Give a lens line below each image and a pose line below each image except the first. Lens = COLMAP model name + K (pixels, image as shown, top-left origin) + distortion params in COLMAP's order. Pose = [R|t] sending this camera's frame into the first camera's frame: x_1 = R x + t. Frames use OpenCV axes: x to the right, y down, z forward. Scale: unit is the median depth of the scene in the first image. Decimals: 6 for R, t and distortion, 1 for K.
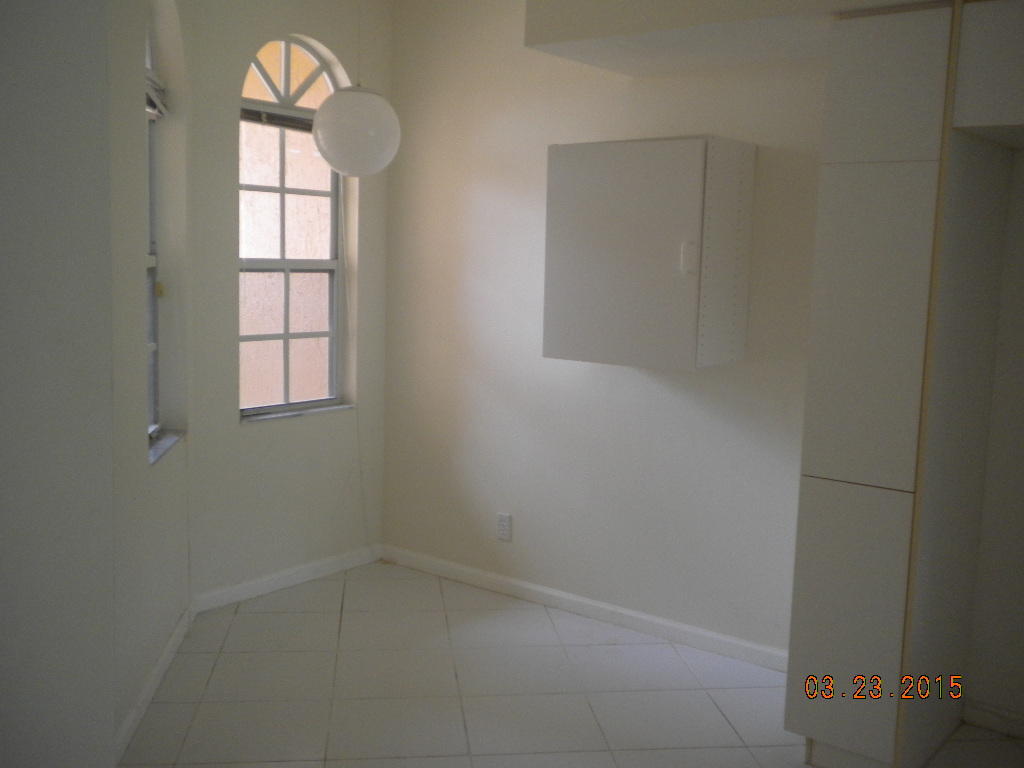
lens RADIAL K [[1051.7, 0, 512.0], [0, 1051.7, 384.0], [0, 0, 1]] dist [0.000682, -0.005433]
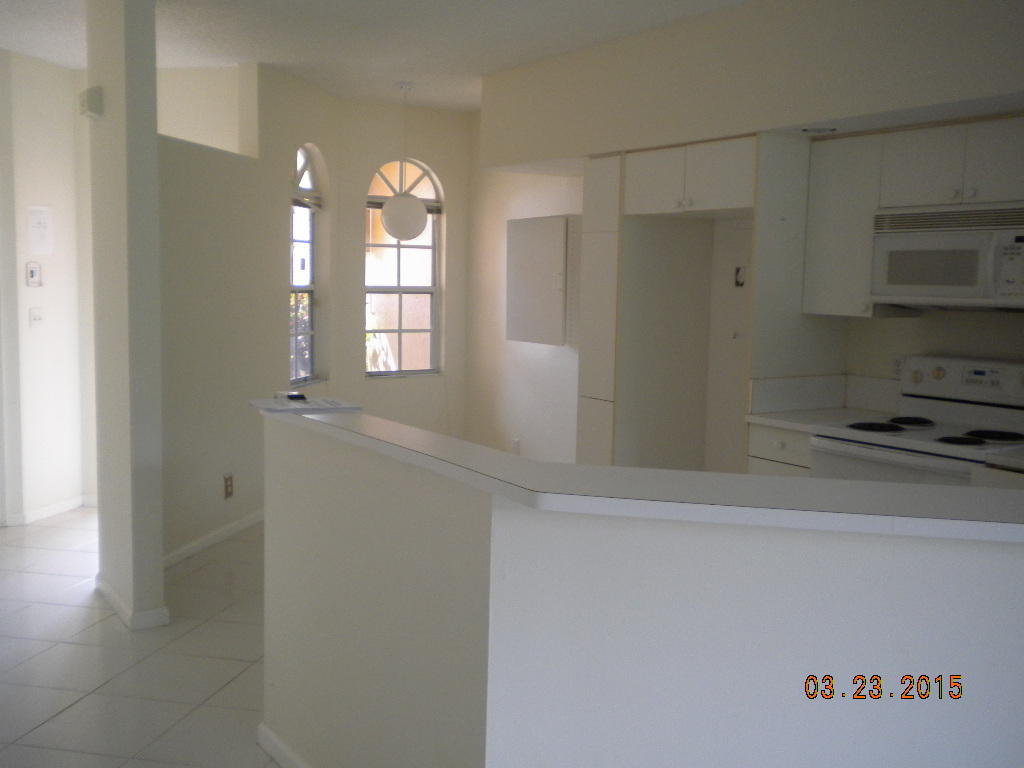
lens RADIAL K [[1051.7, 0, 512.0], [0, 1051.7, 384.0], [0, 0, 1]] dist [0.000682, -0.005433]
pose [[0.943964, 0.019768, -0.329455, 0.526923], [-0.029063, 0.999306, -0.023311, 0.076122], [0.328766, 0.031579, 0.943883, -0.558528]]
